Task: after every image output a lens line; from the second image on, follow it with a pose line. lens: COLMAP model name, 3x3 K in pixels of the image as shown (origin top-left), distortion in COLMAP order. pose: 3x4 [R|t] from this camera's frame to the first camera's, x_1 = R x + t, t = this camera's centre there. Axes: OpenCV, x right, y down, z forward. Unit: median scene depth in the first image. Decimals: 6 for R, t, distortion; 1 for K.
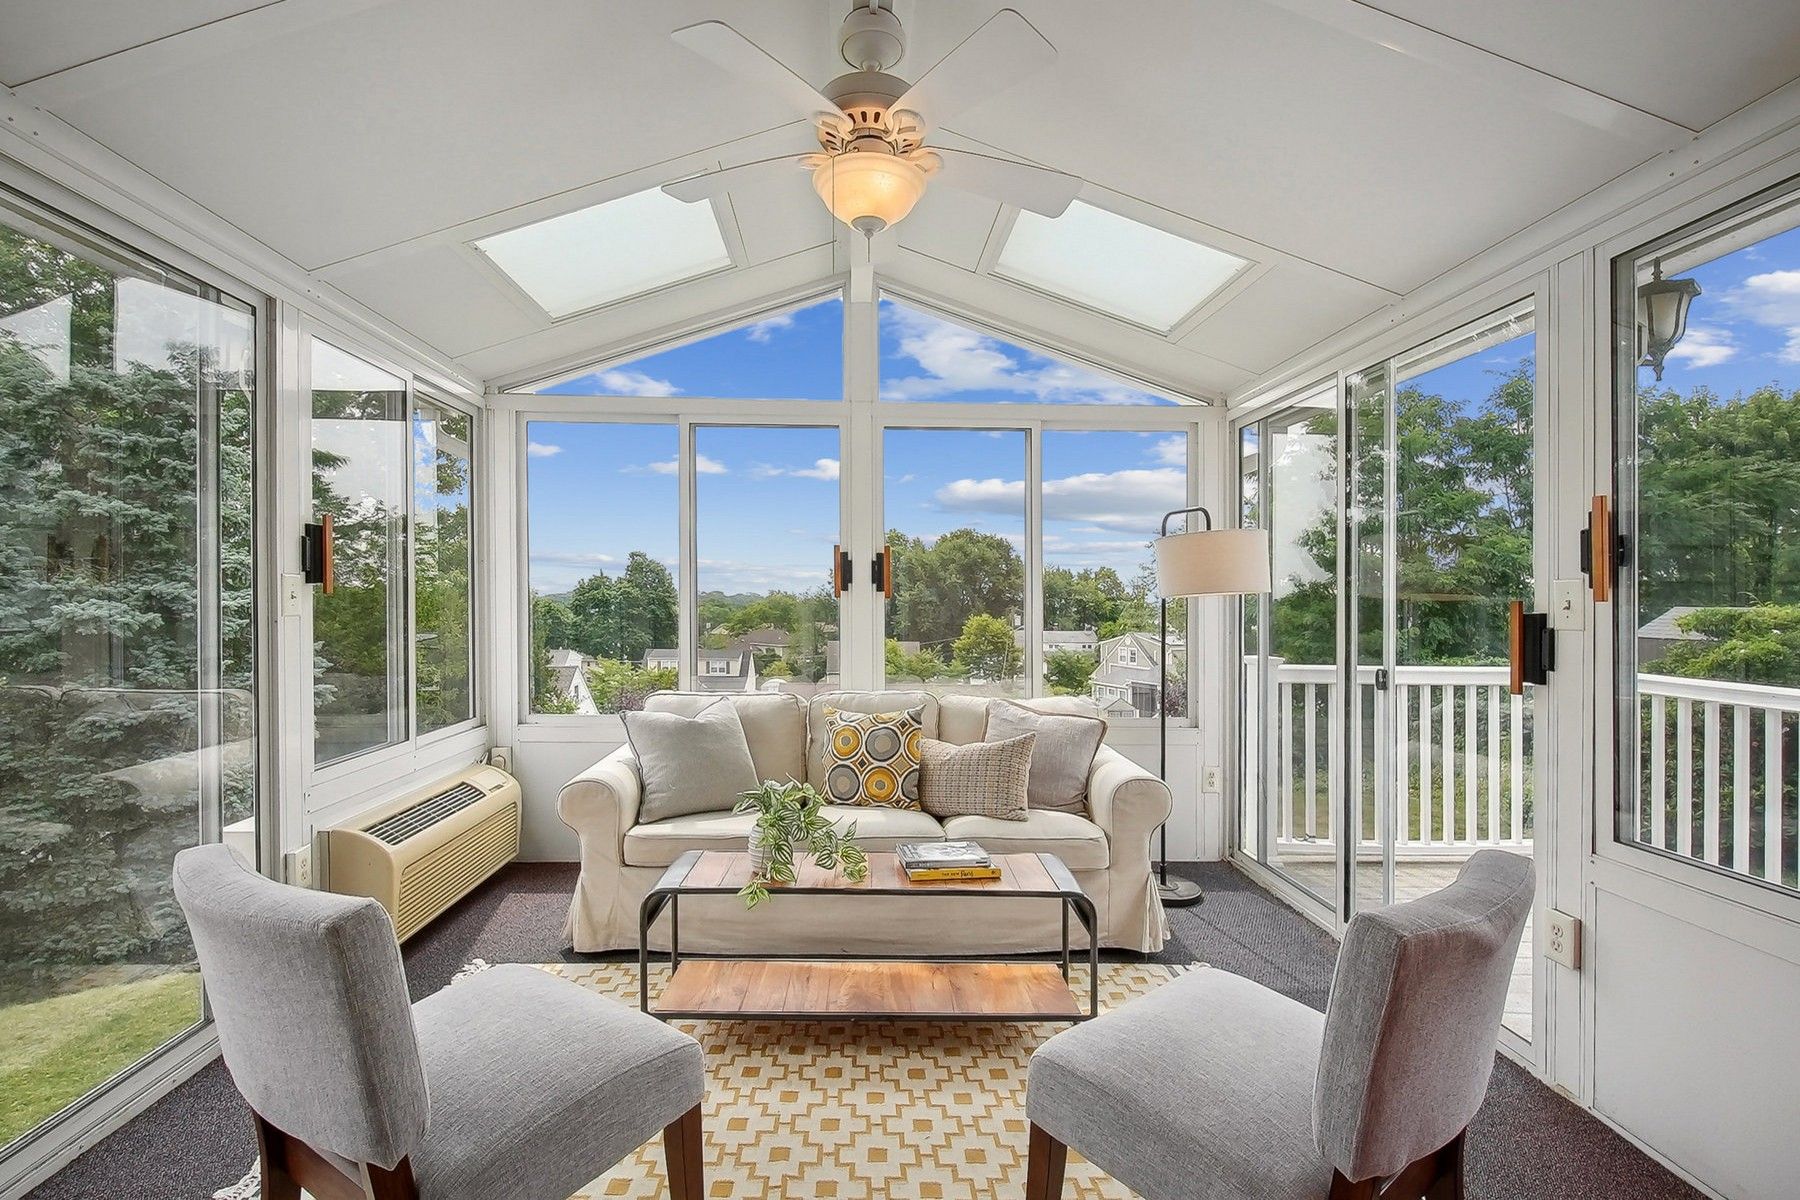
lens RADIAL K [[818.3, 0, 887.5], [0, 818.3, 585.8], [0, 0, 1]] dist [-0.001374, 0.000009]
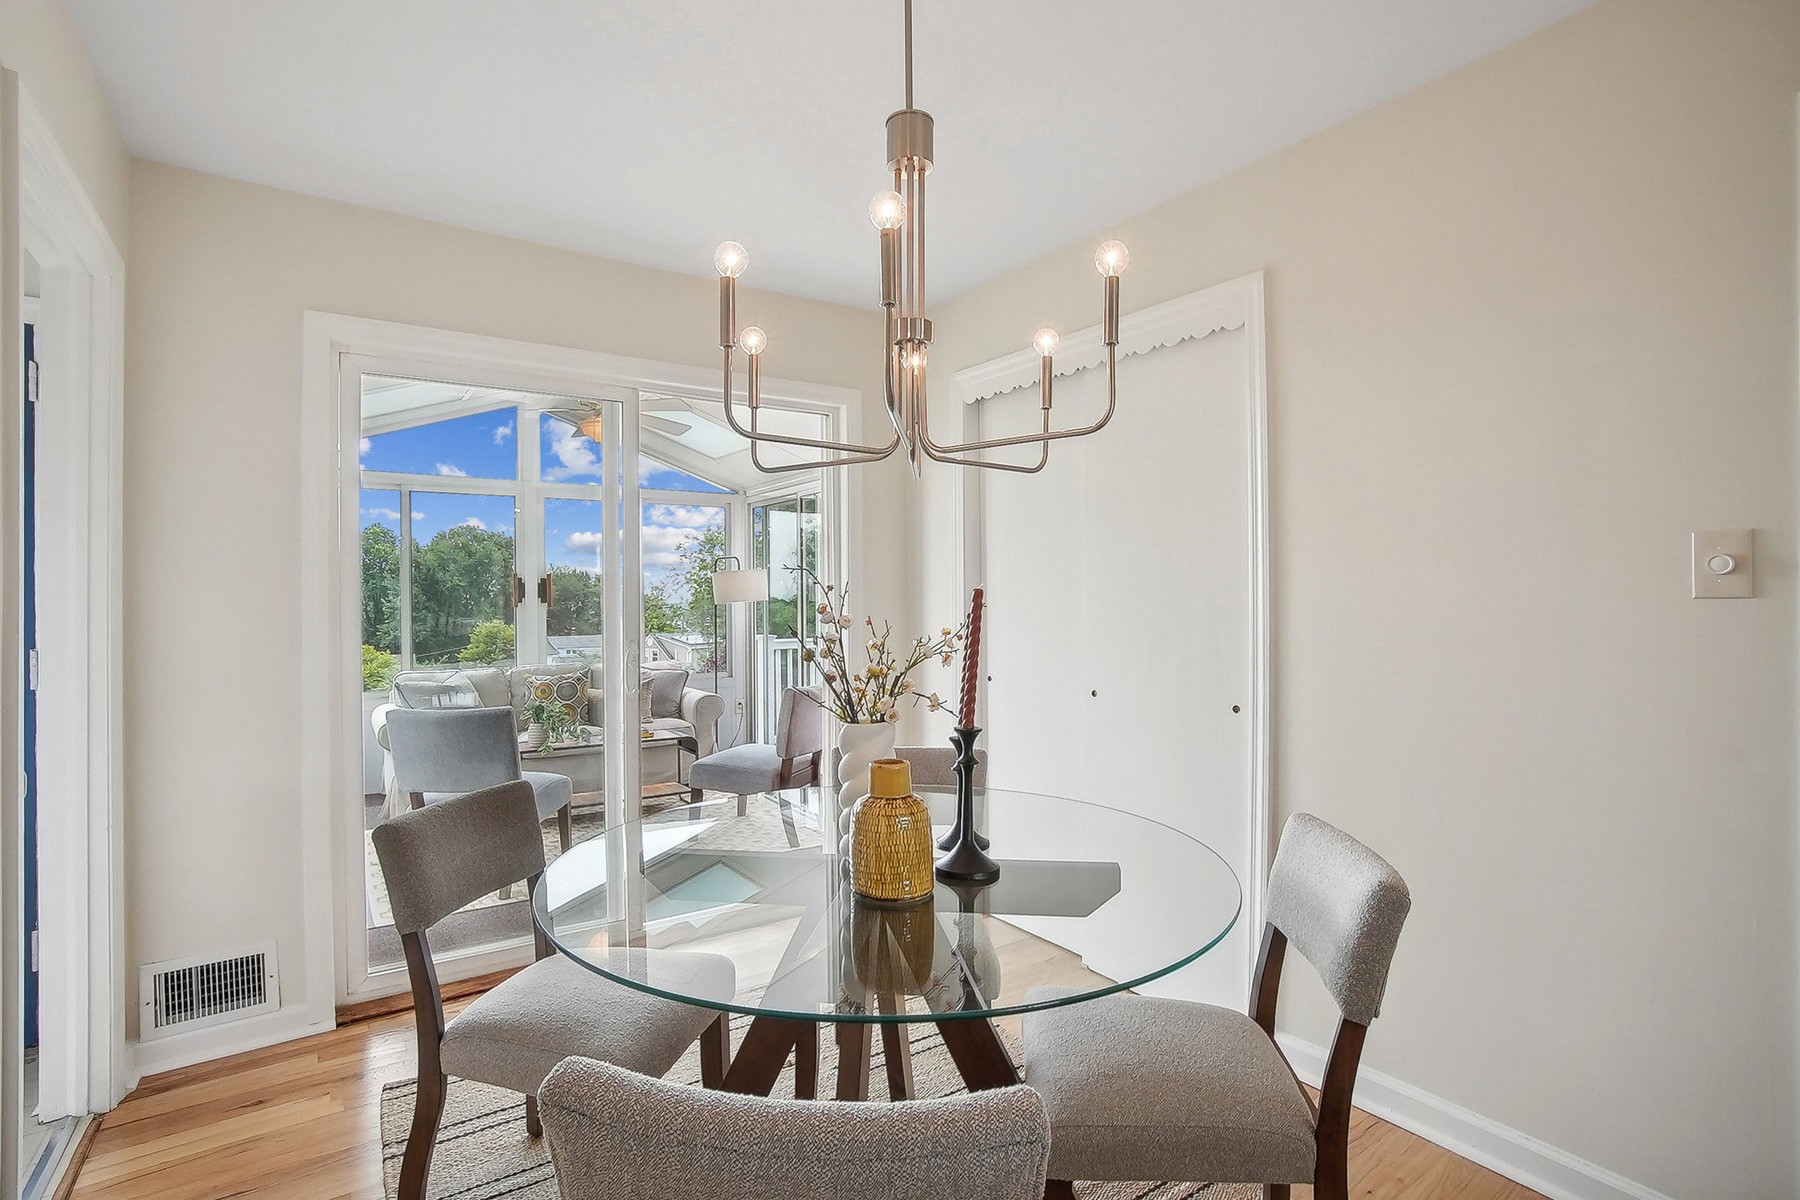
lens RADIAL K [[818.3, 0, 887.5], [0, 818.3, 585.8], [0, 0, 1]] dist [-0.001374, 0.000009]
pose [[0.839832, 0.001783, 0.542844, -0.311417], [-0.000303, 0.999996, -0.002816, -0.023451], [-0.542846, 0.002200, 0.839829, -0.695470]]
